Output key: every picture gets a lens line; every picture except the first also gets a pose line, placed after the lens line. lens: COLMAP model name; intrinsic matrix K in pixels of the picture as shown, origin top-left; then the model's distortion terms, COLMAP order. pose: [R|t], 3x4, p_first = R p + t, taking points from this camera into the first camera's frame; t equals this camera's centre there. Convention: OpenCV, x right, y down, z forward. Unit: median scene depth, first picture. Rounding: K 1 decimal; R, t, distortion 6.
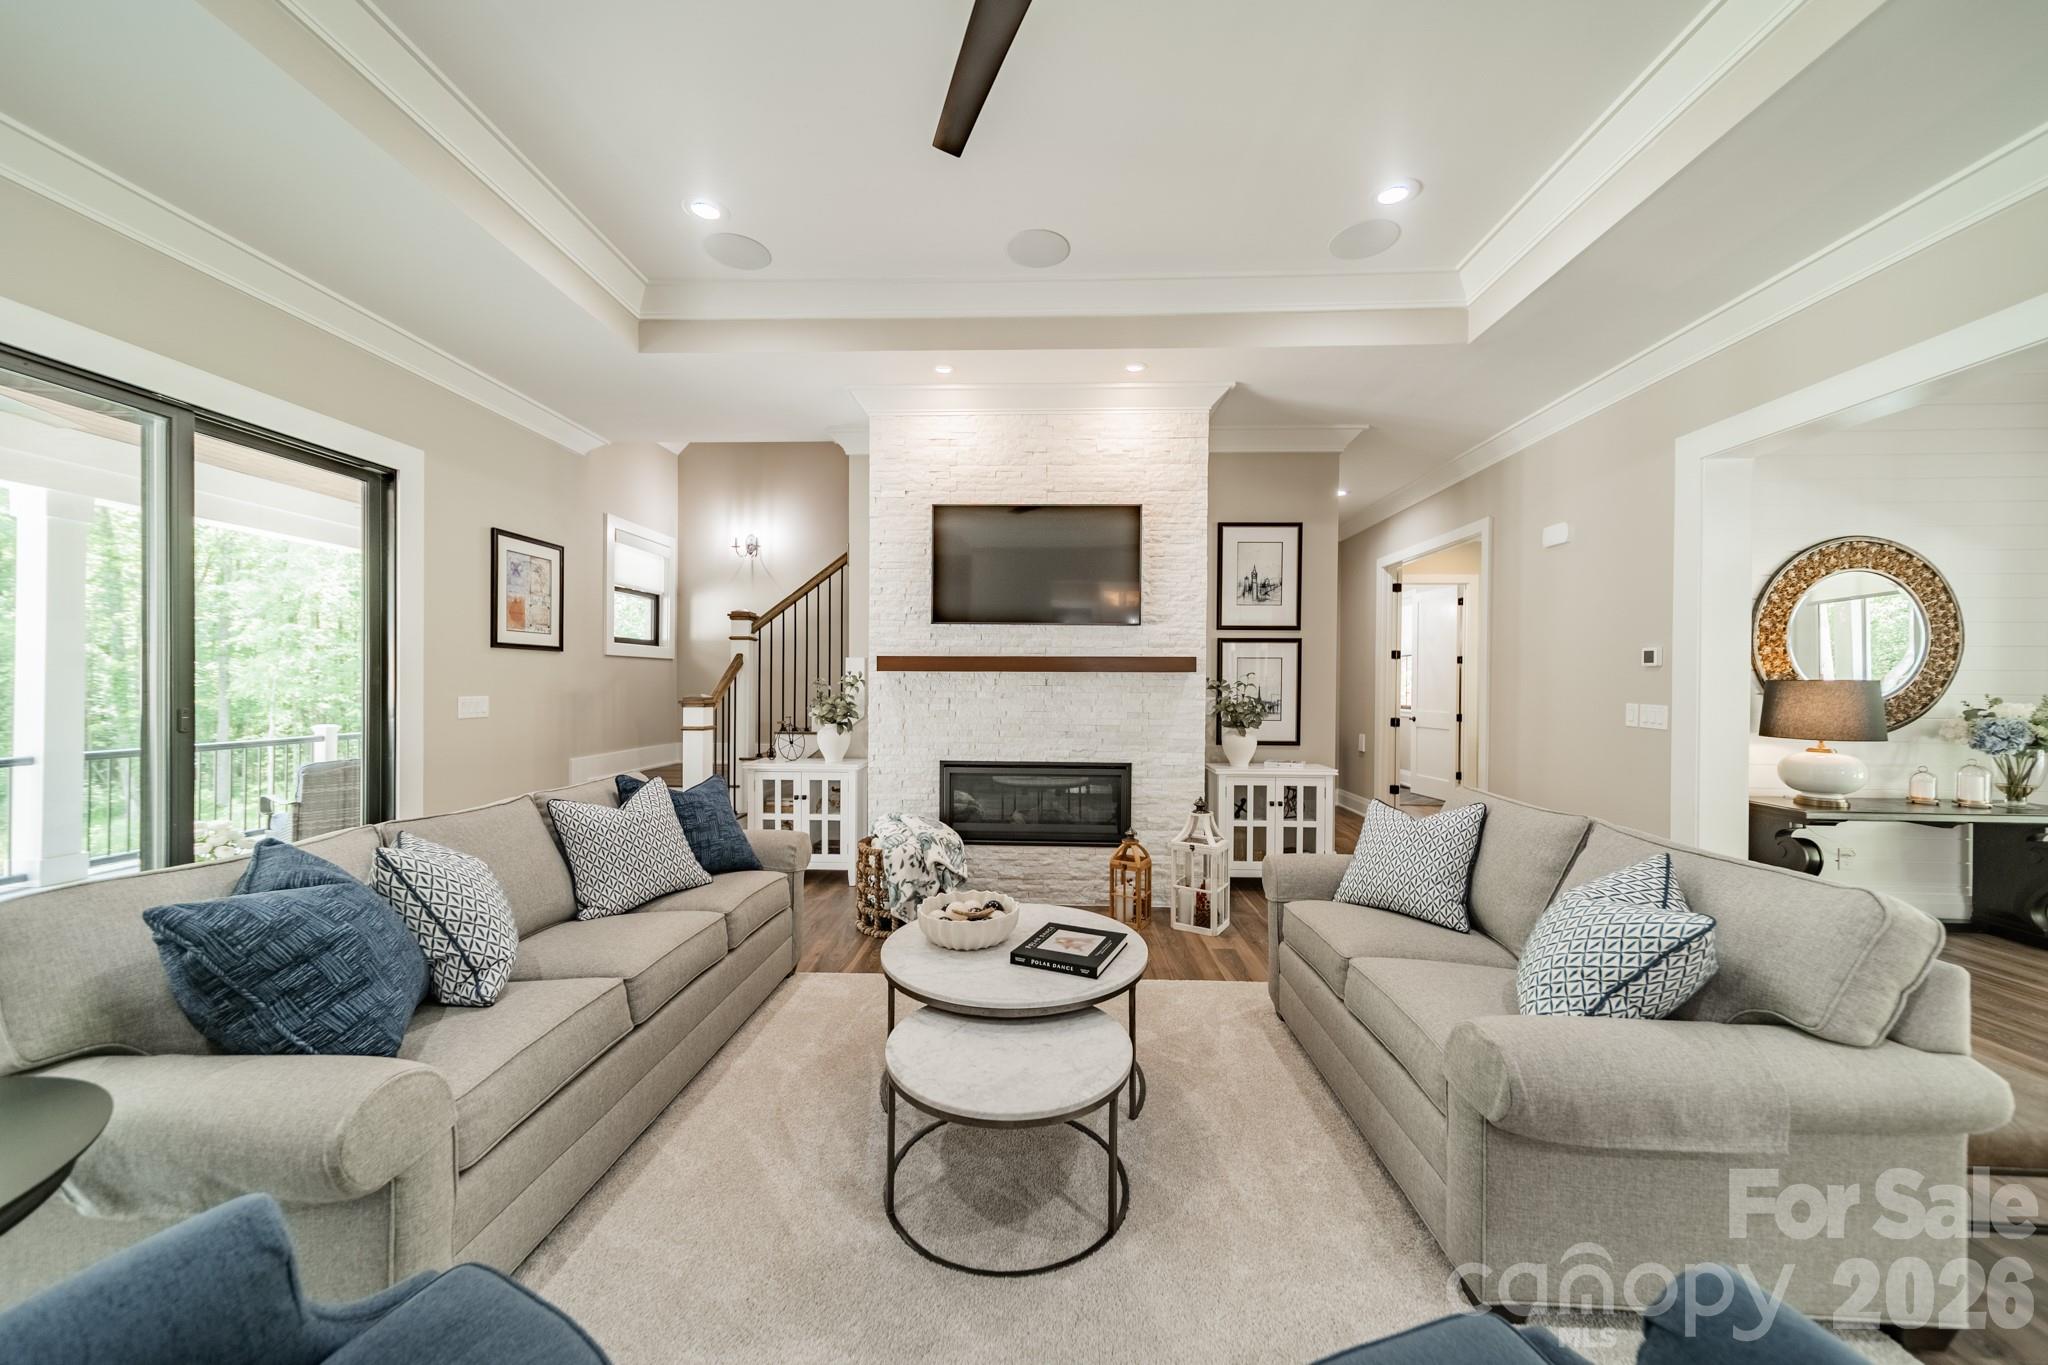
lens RADIAL K [[723.6, 0, 1033.8], [0, 723.6, 684.6], [0, 0, 1]] dist [0.009563, -0.000441]
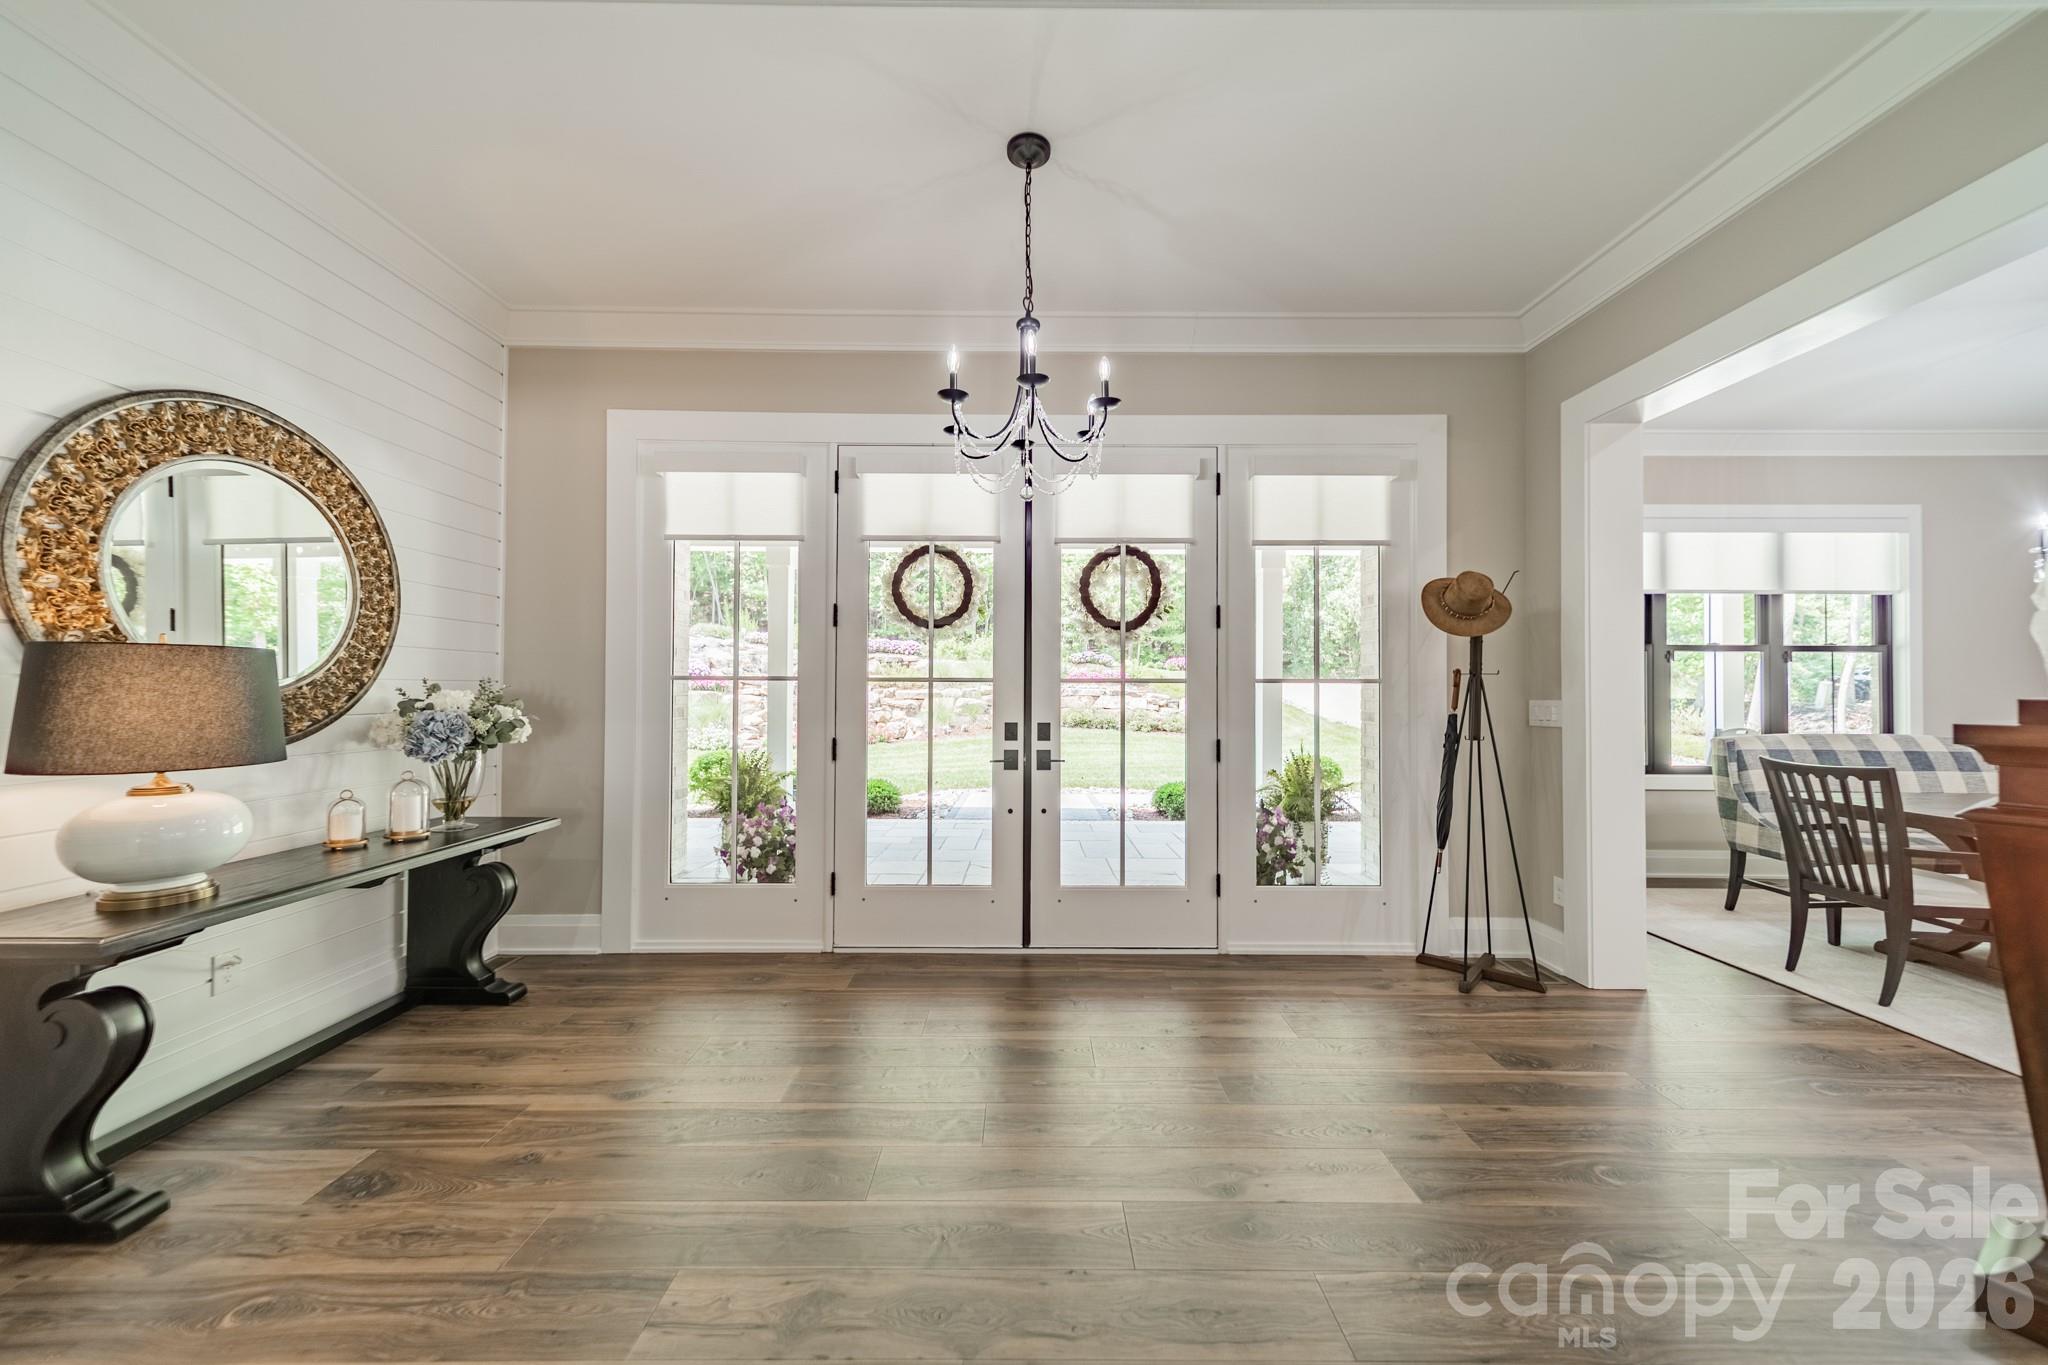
lens RADIAL K [[723.6, 0, 1025.2], [0, 723.6, 685.9], [0, 0, 1]] dist [0.009563, -0.000441]
pose [[-0.035882, -0.003112, 0.999351, 0.544958], [-0.006186, 0.999977, 0.002892, 0.014605], [-0.999337, -0.006078, -0.035901, 0.423058]]
